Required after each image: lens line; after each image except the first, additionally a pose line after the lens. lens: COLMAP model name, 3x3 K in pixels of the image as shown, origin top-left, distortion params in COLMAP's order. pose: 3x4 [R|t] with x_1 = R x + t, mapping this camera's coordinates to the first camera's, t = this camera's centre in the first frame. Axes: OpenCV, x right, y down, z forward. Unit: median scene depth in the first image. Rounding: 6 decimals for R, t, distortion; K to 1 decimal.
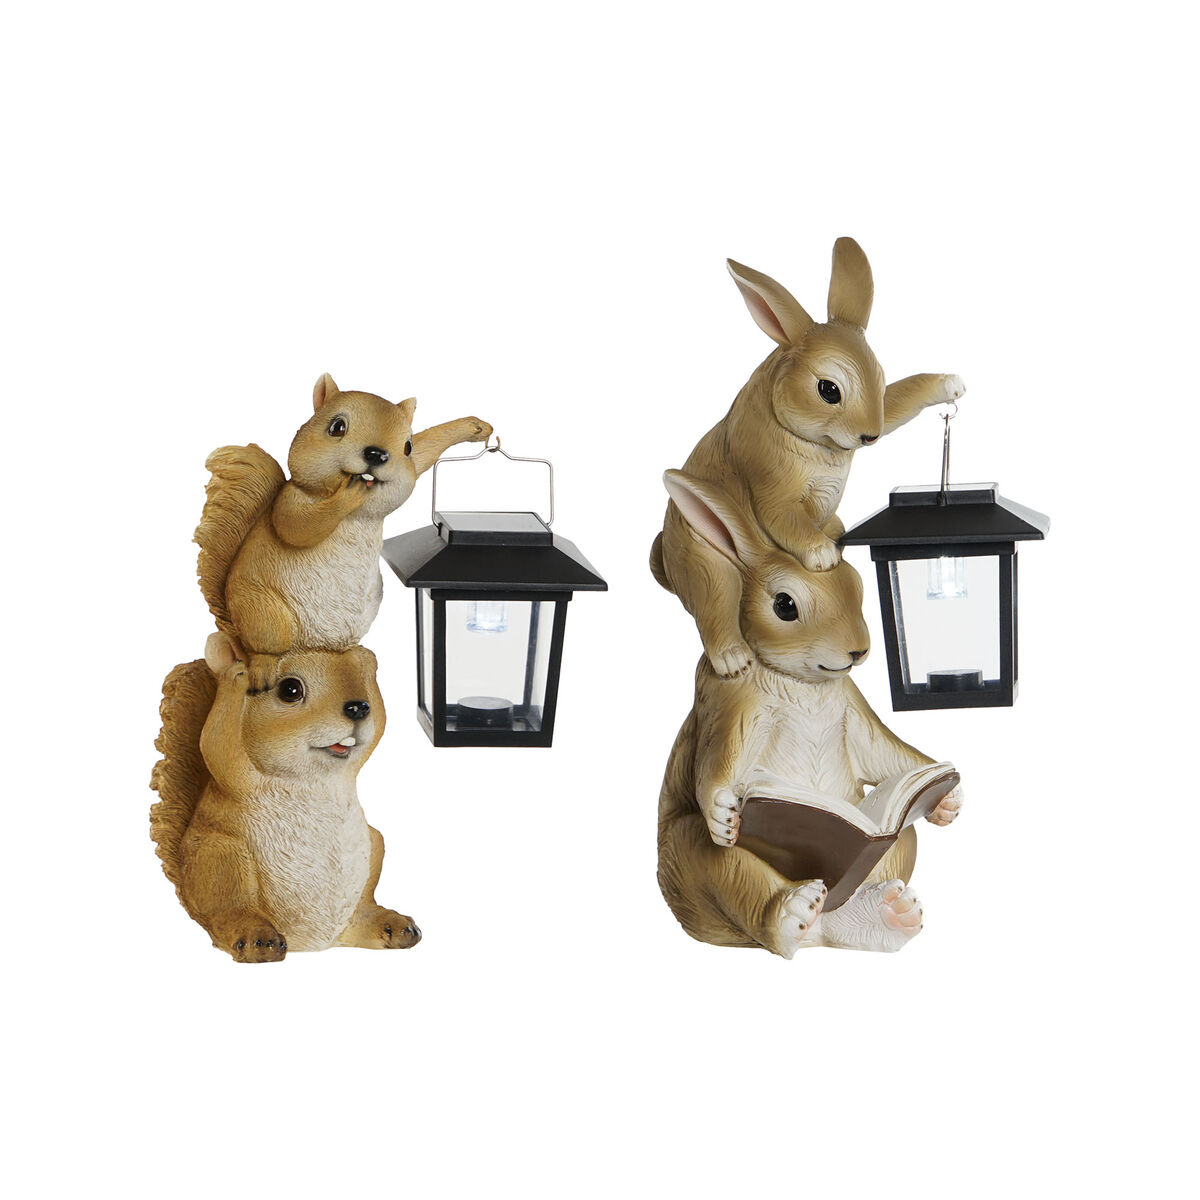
lens RADIAL K [[8548.1, 0, 606.6], [0, 8548.1, 599.9], [0, 0, 1]] dist [2.522262, 0.000000]
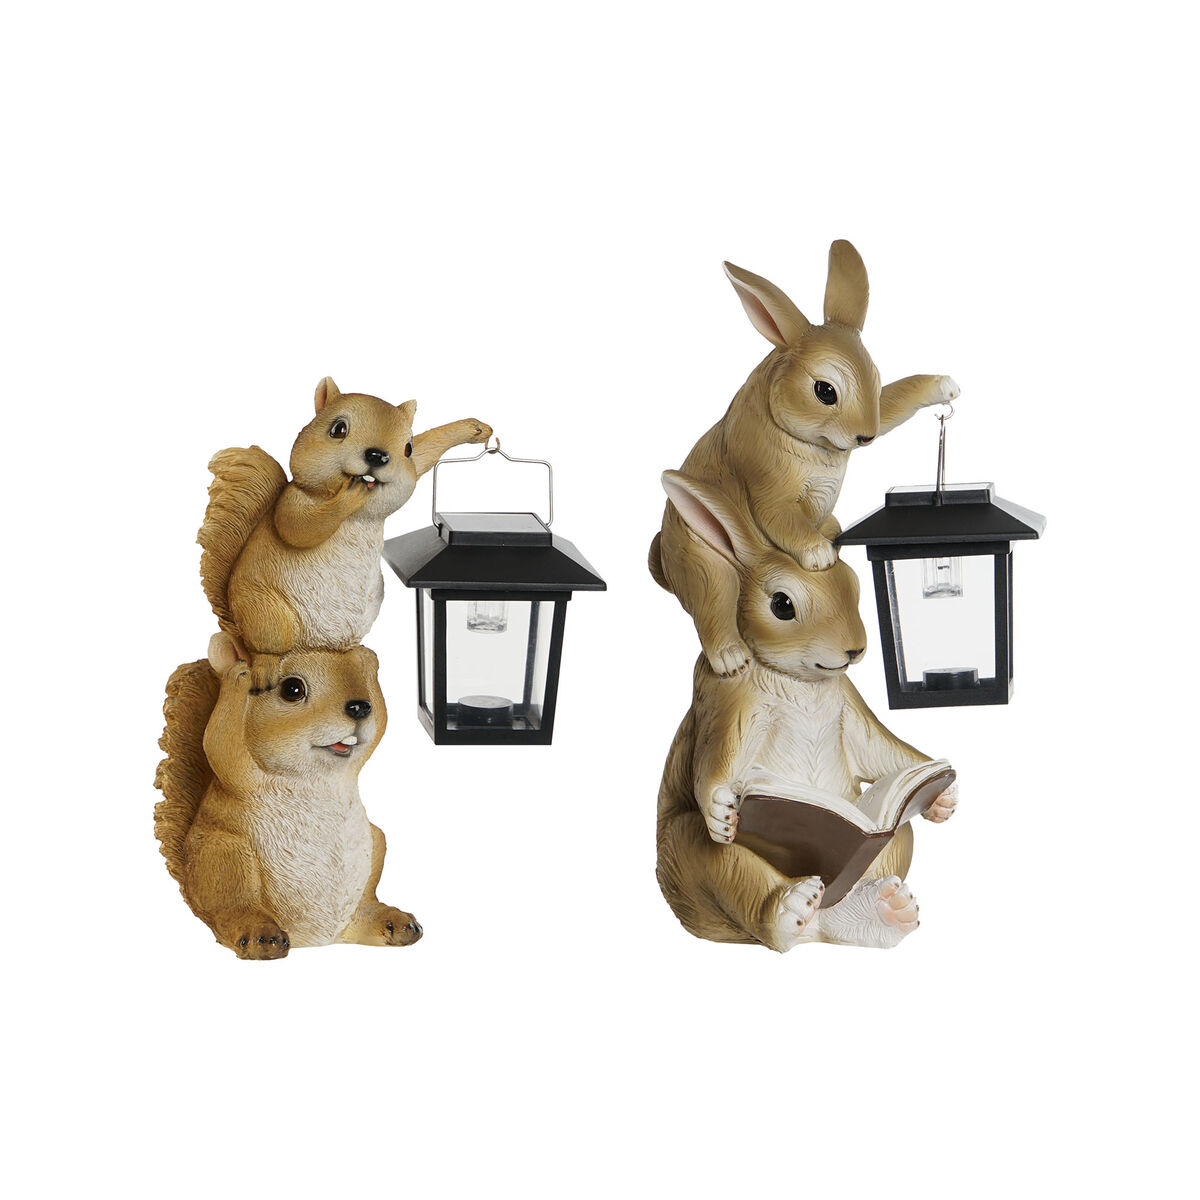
lens RADIAL K [[8548.1, 0, 595.5], [0, 8548.1, 600.9], [0, 0, 1]] dist [2.522262, 0.000000]
pose [[0.999997, -0.001991, -0.001384, 0.000216], [0.001991, 0.999998, 0.000046, 0.000109], [0.001383, -0.000049, 0.999999, -0.009728]]
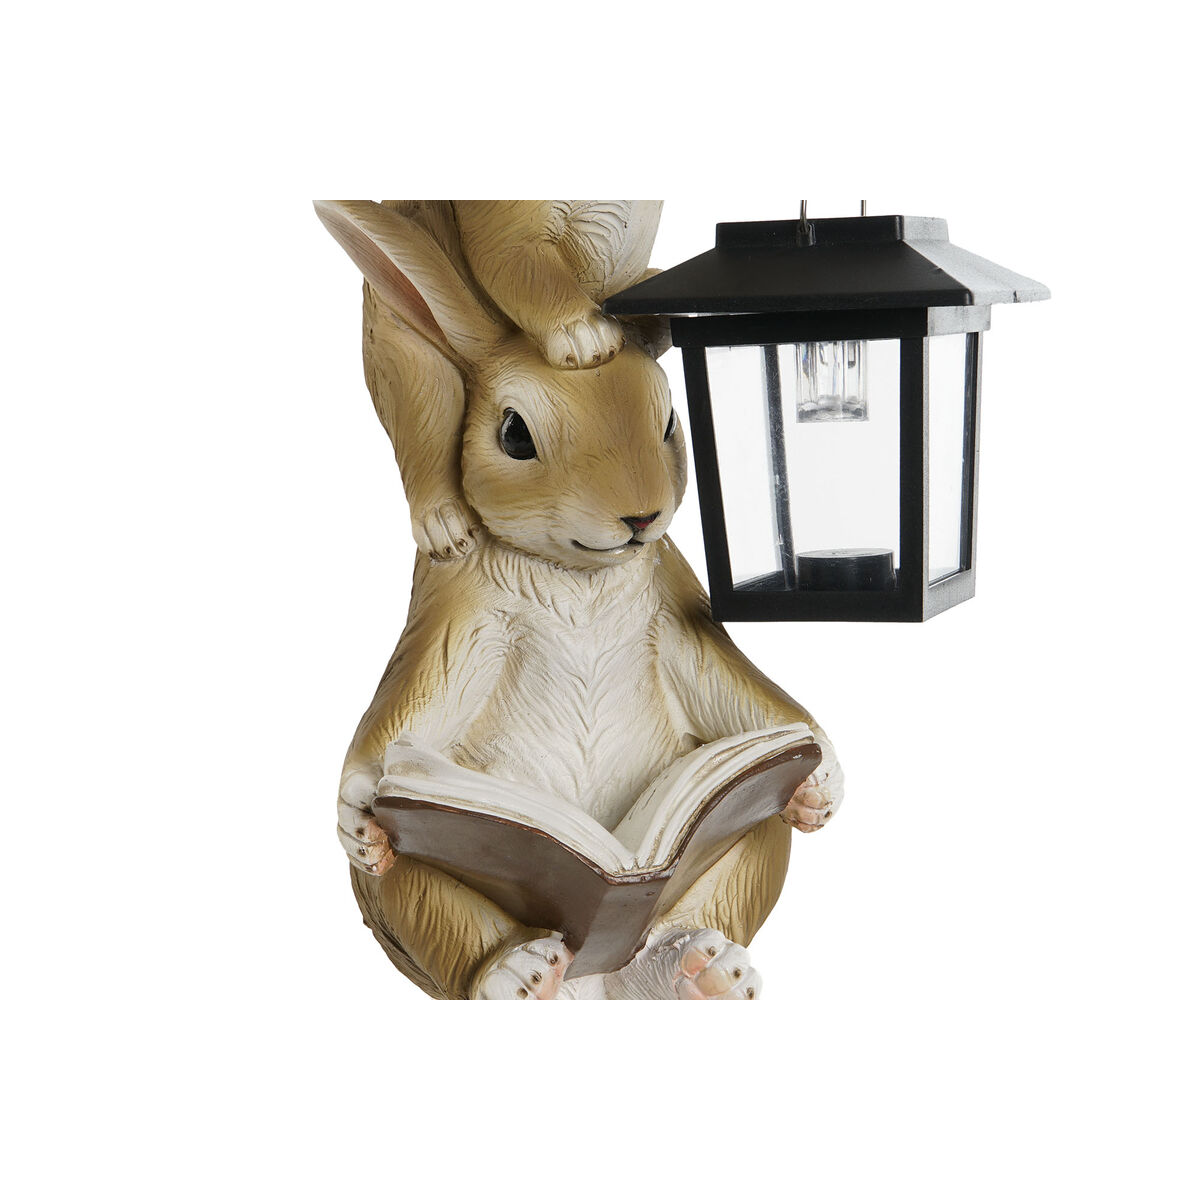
lens RADIAL K [[2639.3, 0, 600.2], [0, 2639.3, 603.6], [0, 0, 1]] dist [-0.001017, 0.000000]
pose [[0.964467, 0.023278, -0.263175, 0.070981], [-0.007334, 0.998086, 0.061406, 0.001283], [0.264101, -0.057294, 0.962792, 0.837390]]
